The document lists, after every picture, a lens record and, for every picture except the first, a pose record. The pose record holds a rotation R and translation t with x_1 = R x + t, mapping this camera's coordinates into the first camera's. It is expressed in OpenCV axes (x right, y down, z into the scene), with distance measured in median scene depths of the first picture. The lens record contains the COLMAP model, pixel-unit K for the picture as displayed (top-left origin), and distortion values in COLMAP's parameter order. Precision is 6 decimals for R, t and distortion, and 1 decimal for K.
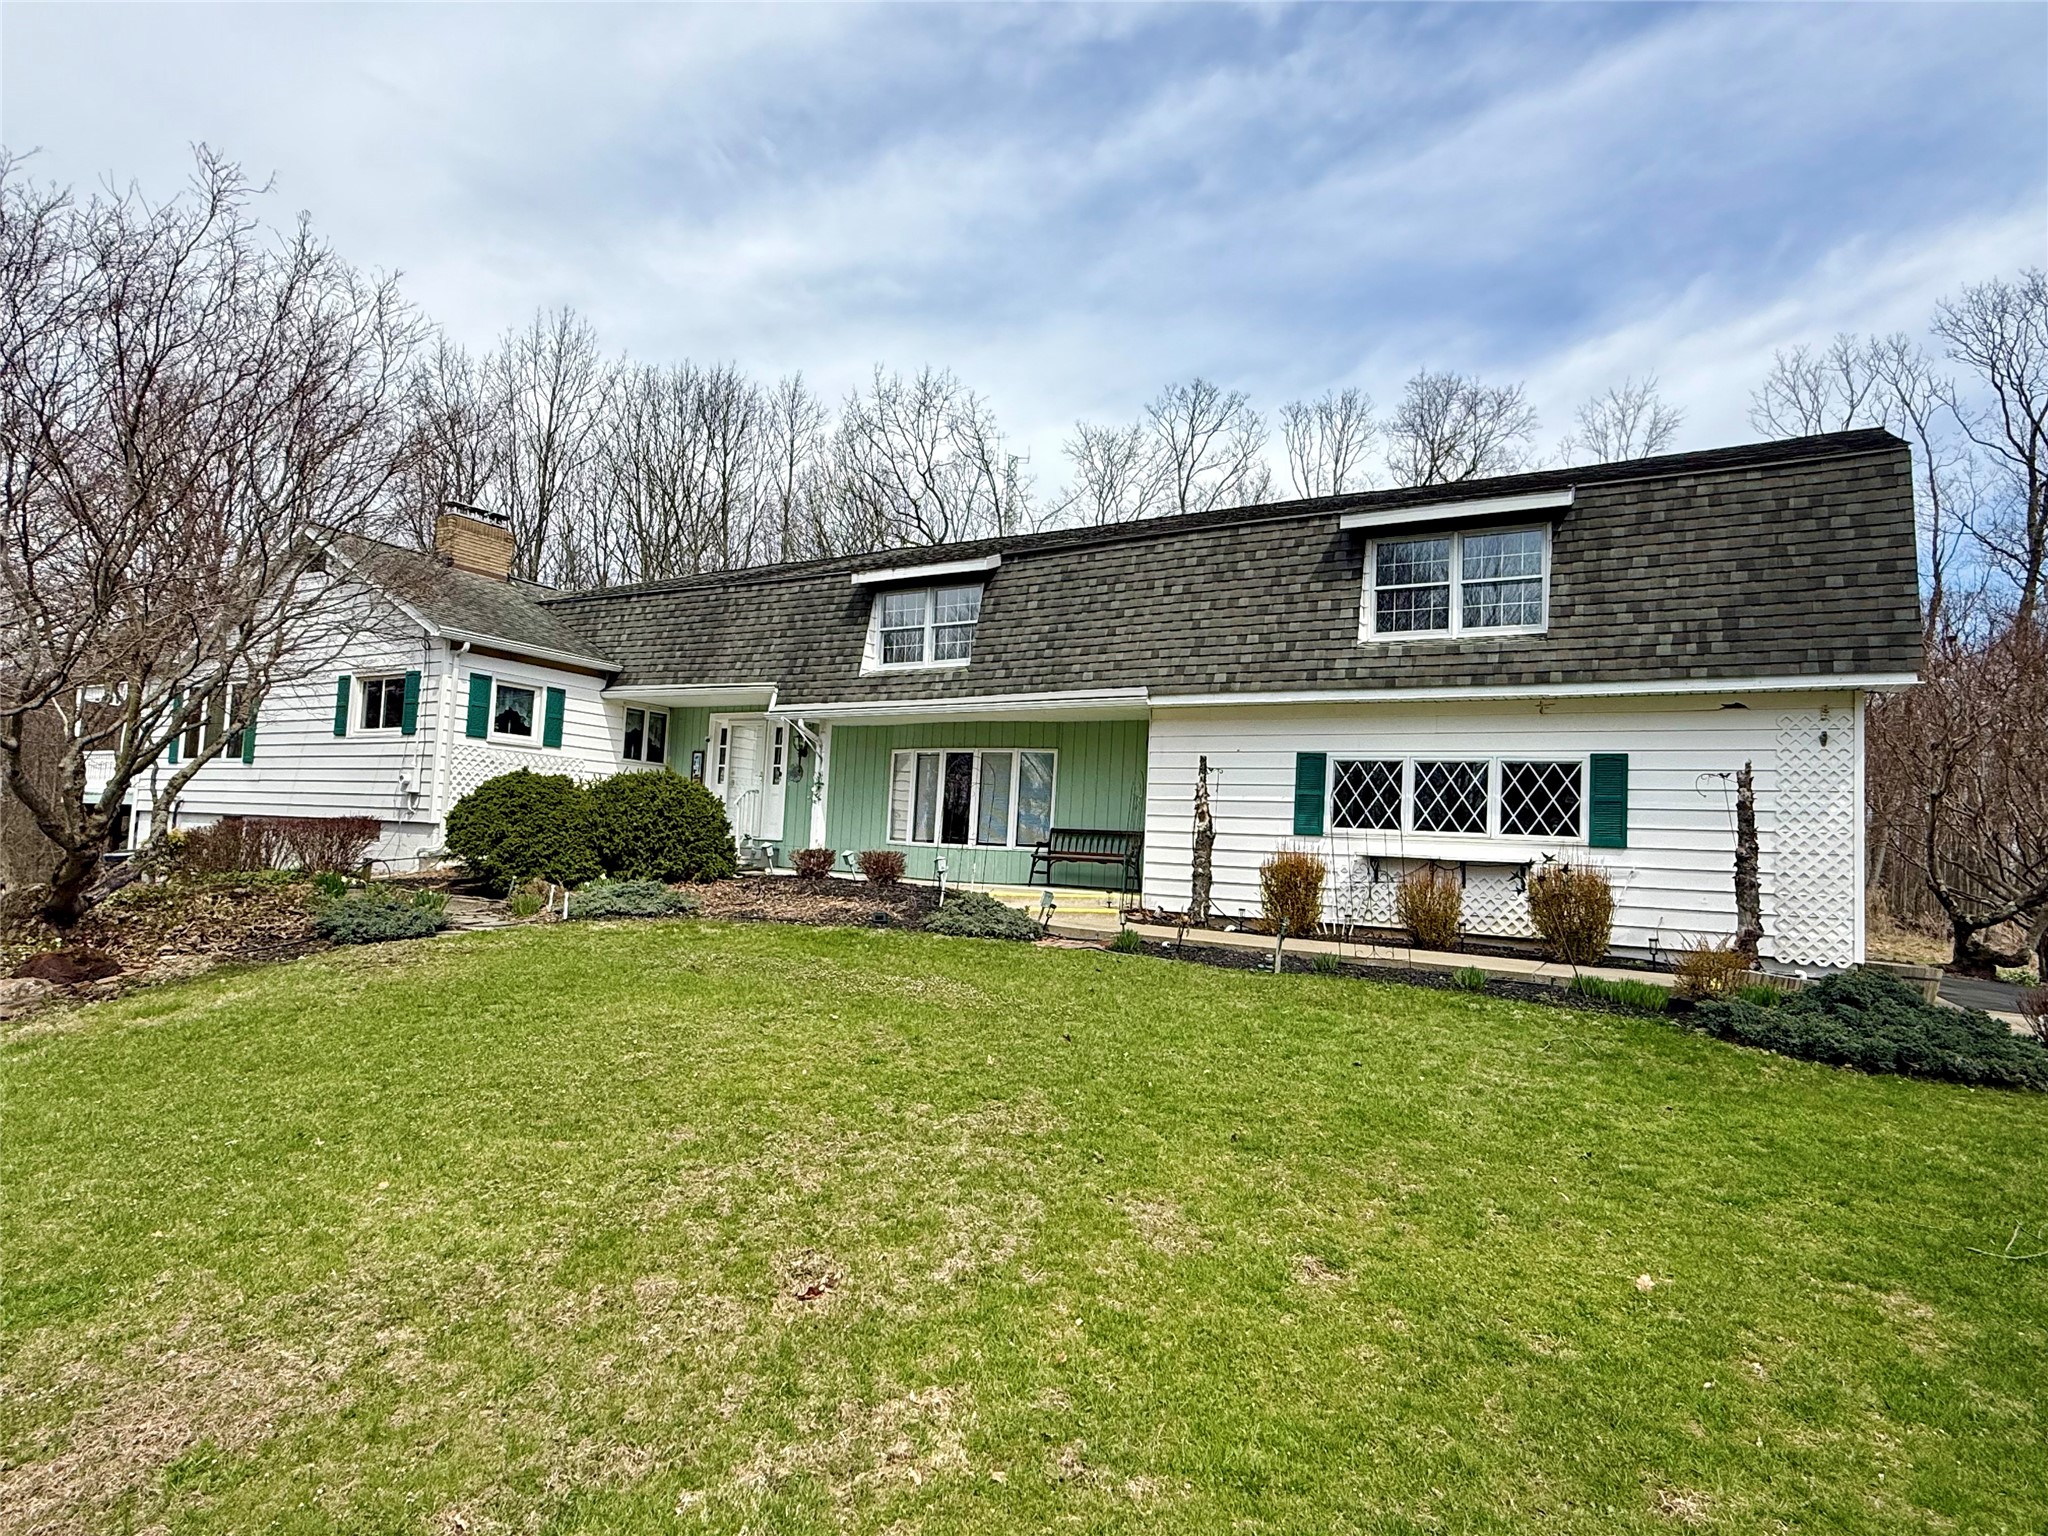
lens RADIAL K [[1131.6, 0, 1018.7], [0, 1131.6, 773.3], [0, 0, 1]] dist [0.000956, -0.000592]
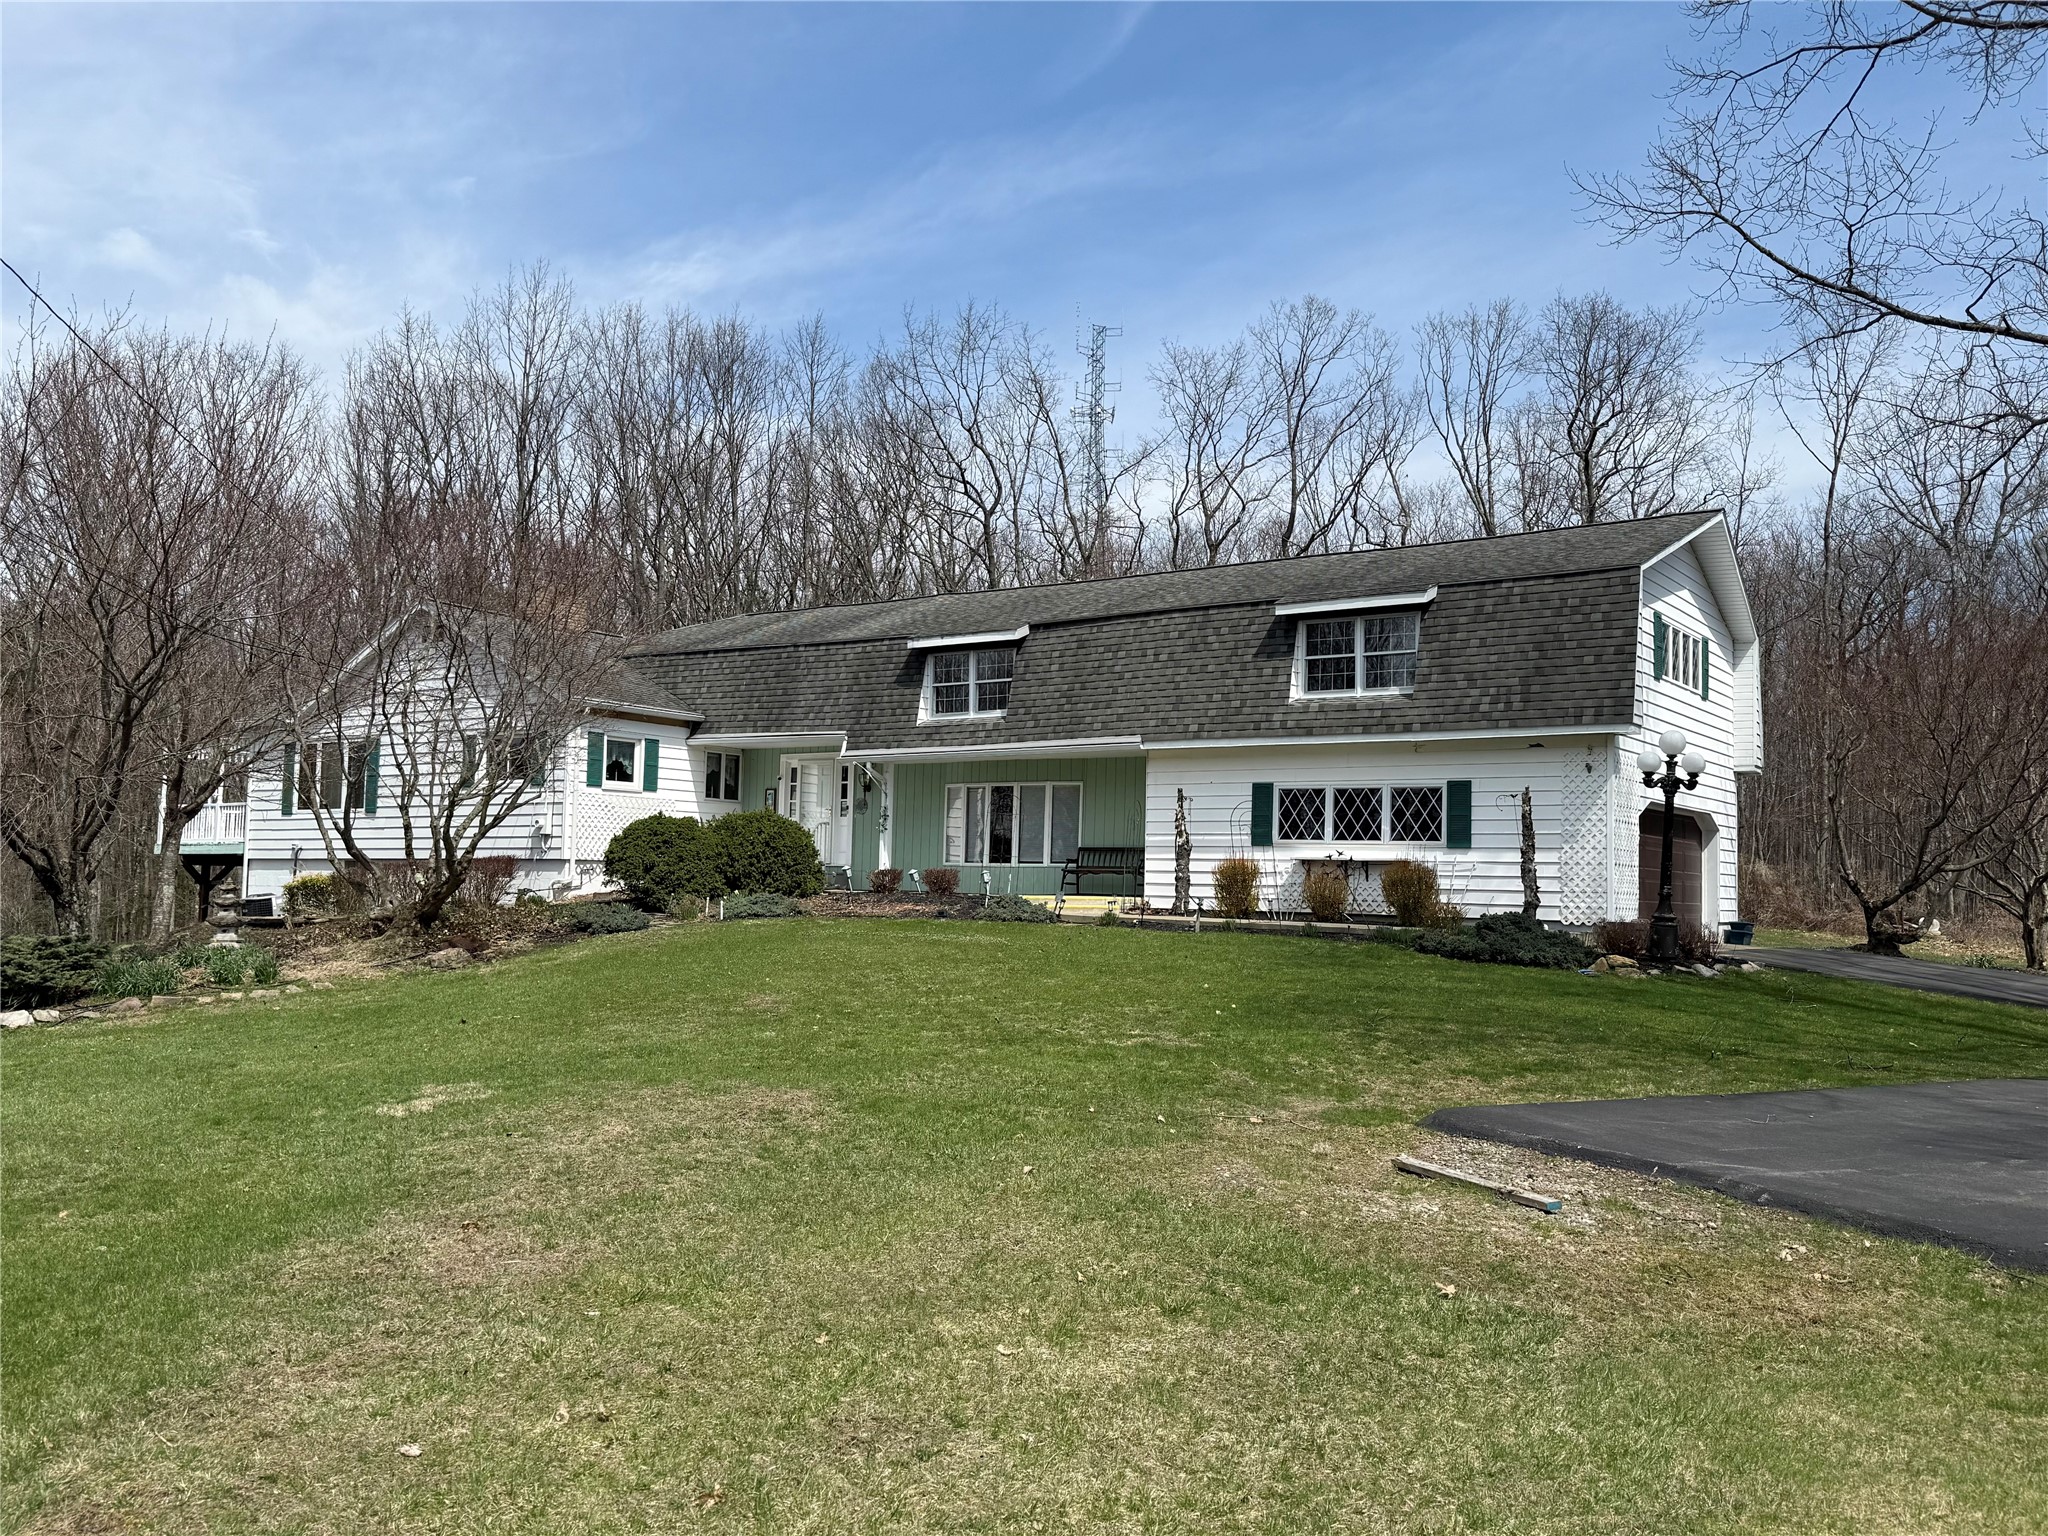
lens RADIAL K [[1719.1, 0, 1024.0], [0, 1719.1, 768.0], [0, 0, 1]] dist [0.146019, 0.000004]
pose [[0.997495, -0.032314, -0.062932, 0.103735], [0.031957, 0.999467, -0.006679, -0.030042], [0.063114, 0.004651, 0.997995, -0.977003]]
